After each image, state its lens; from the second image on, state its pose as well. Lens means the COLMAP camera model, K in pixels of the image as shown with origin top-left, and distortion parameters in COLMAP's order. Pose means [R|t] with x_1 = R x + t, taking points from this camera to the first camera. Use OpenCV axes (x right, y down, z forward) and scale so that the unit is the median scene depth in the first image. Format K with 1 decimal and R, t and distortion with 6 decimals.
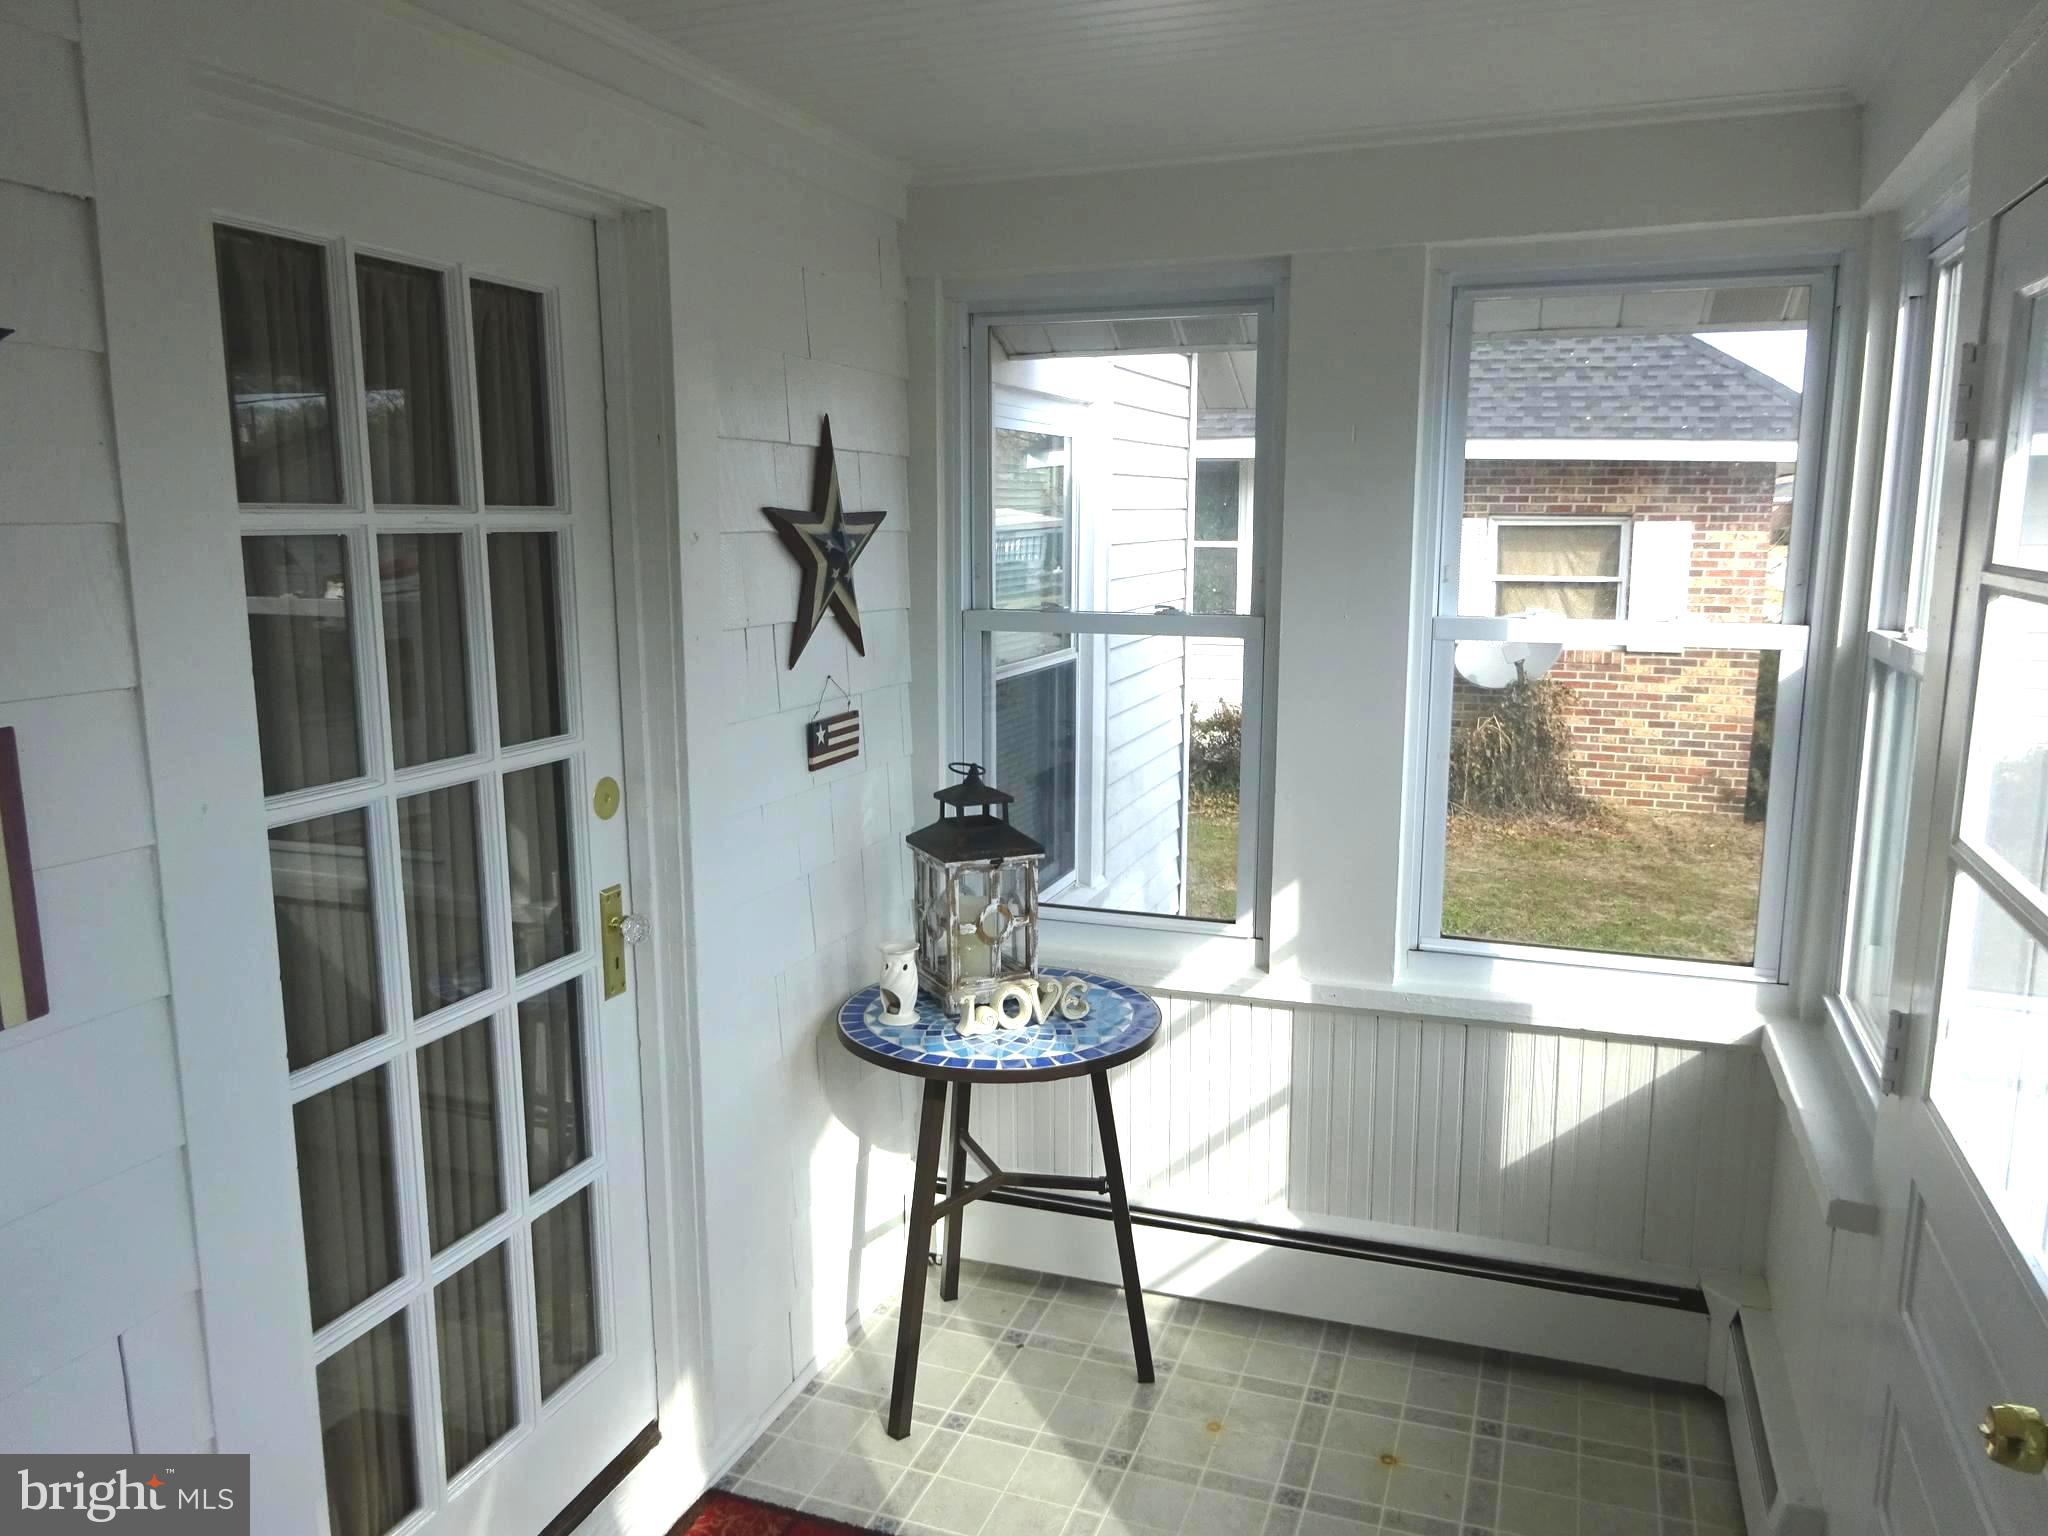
lens RADIAL K [[1501.9, 0, 1019.8], [0, 1501.9, 759.9], [0, 0, 1]] dist [0.008181, -0.010652]
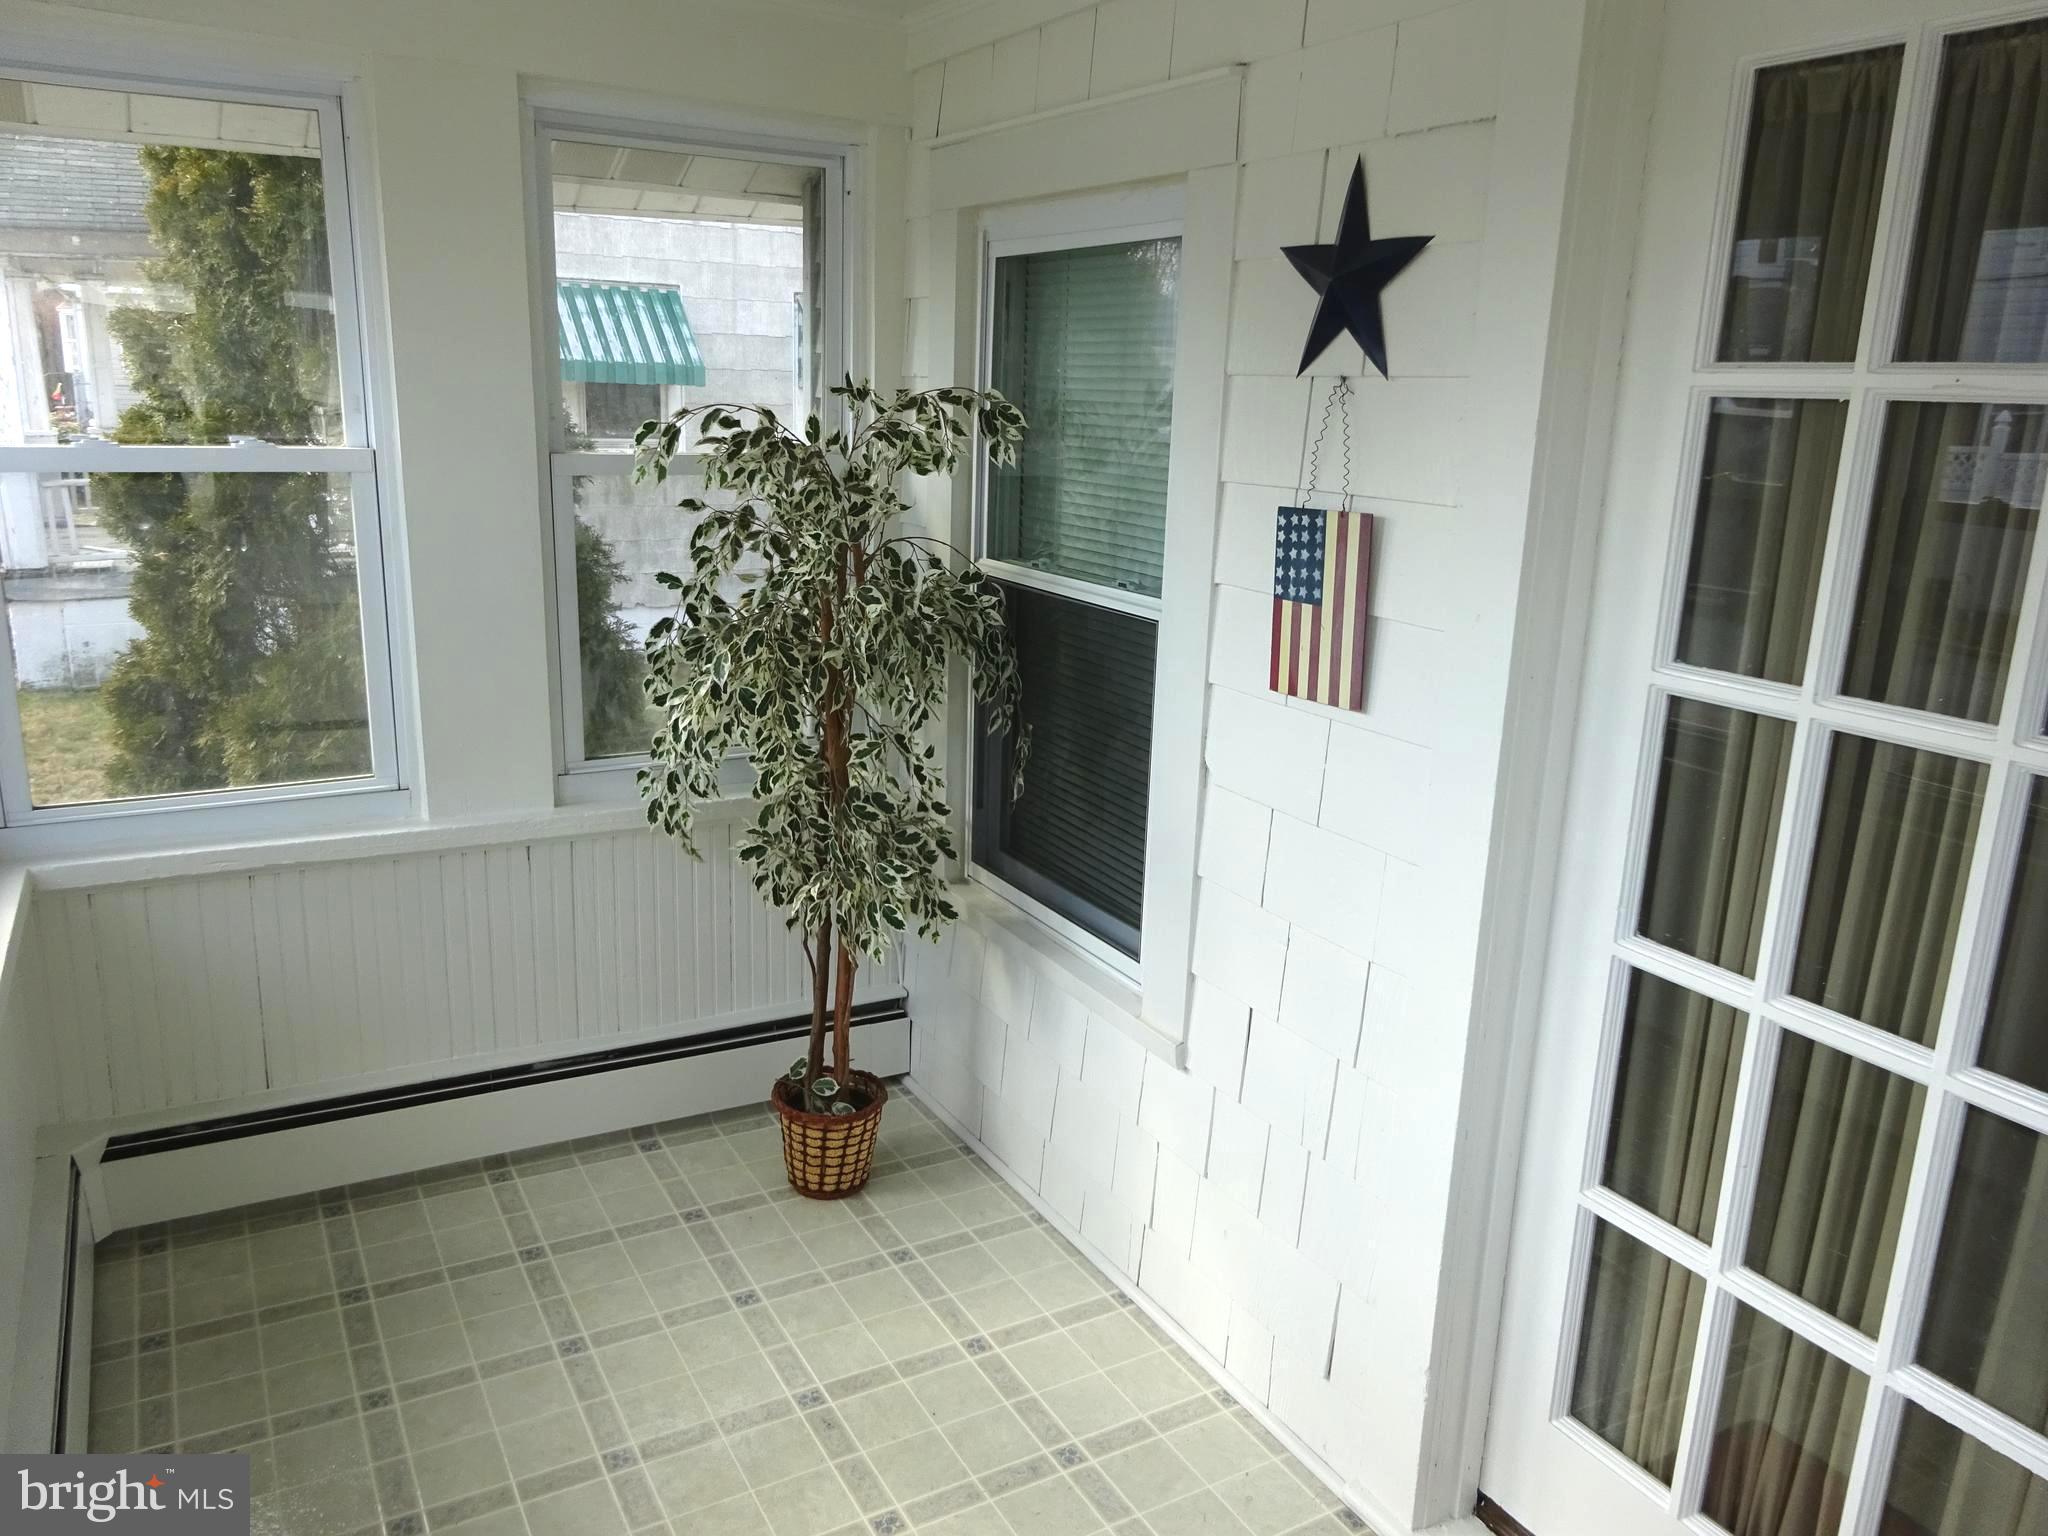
lens RADIAL K [[1501.9, 0, 1009.9], [0, 1501.9, 765.8], [0, 0, 1]] dist [0.008181, -0.010652]
pose [[-0.654641, 0.166694, -0.737332, 0.353162], [-0.155740, 0.924719, 0.347332, -0.123336], [0.739723, 0.342210, -0.579398, 0.833138]]
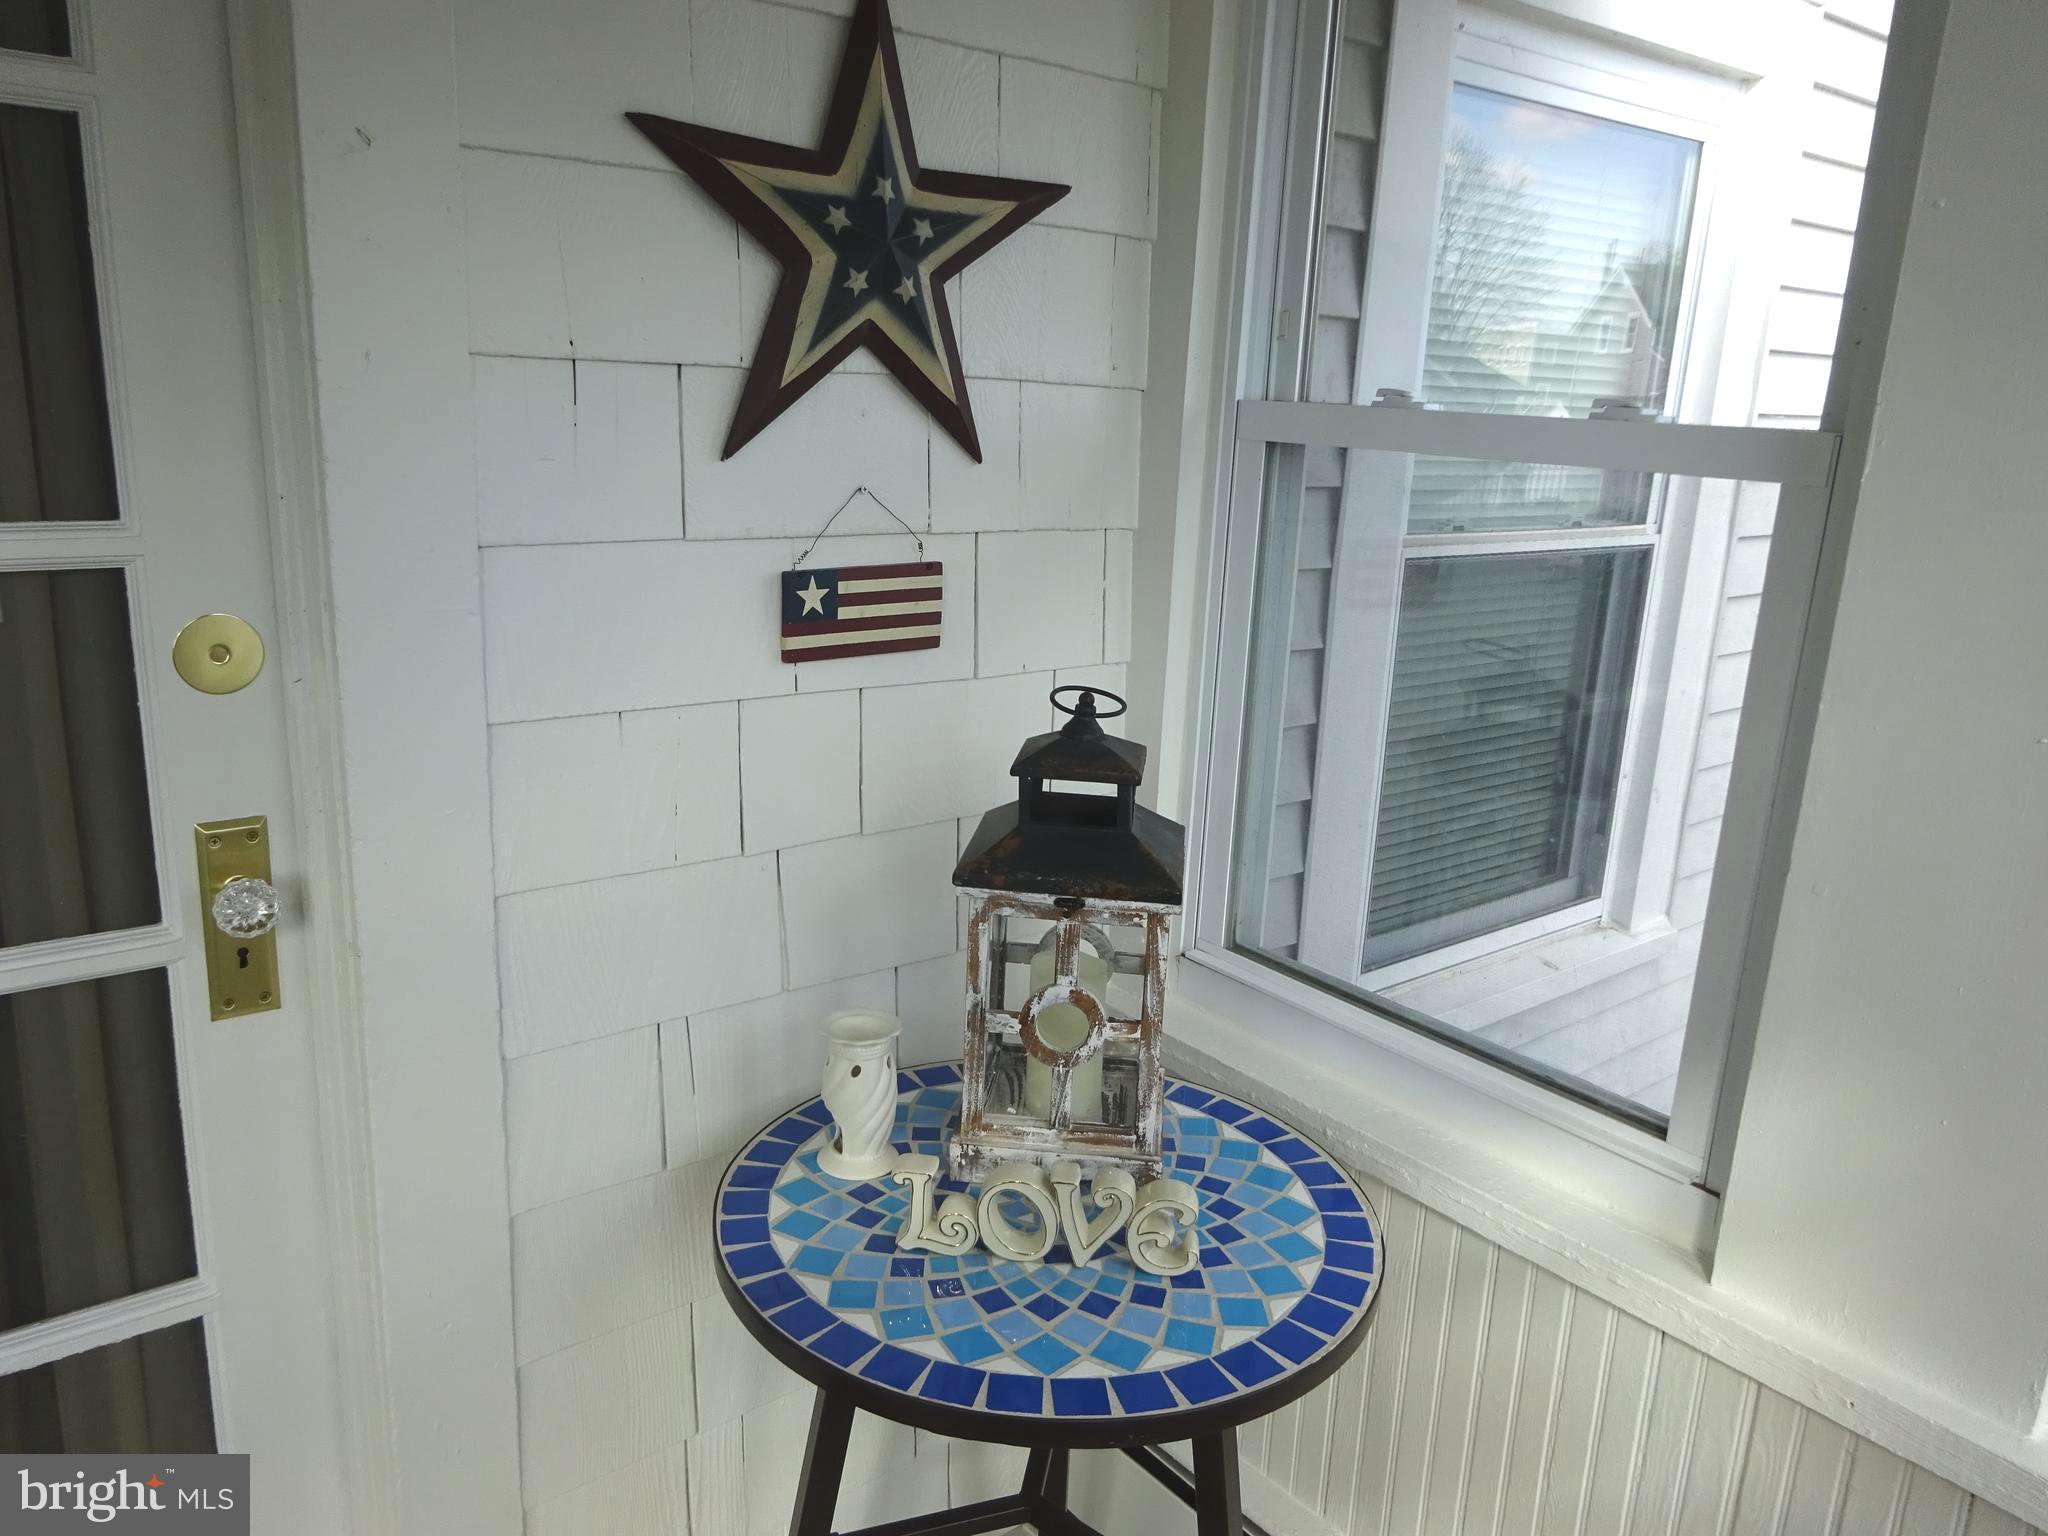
lens RADIAL K [[1501.9, 0, 1021.9], [0, 1501.9, 767.8], [0, 0, 1]] dist [0.008181, -0.010652]
pose [[0.854015, 0.167453, -0.492562, 0.204539], [-0.128041, 0.985314, 0.112971, -0.027093], [0.504245, -0.033411, 0.862914, 0.596893]]
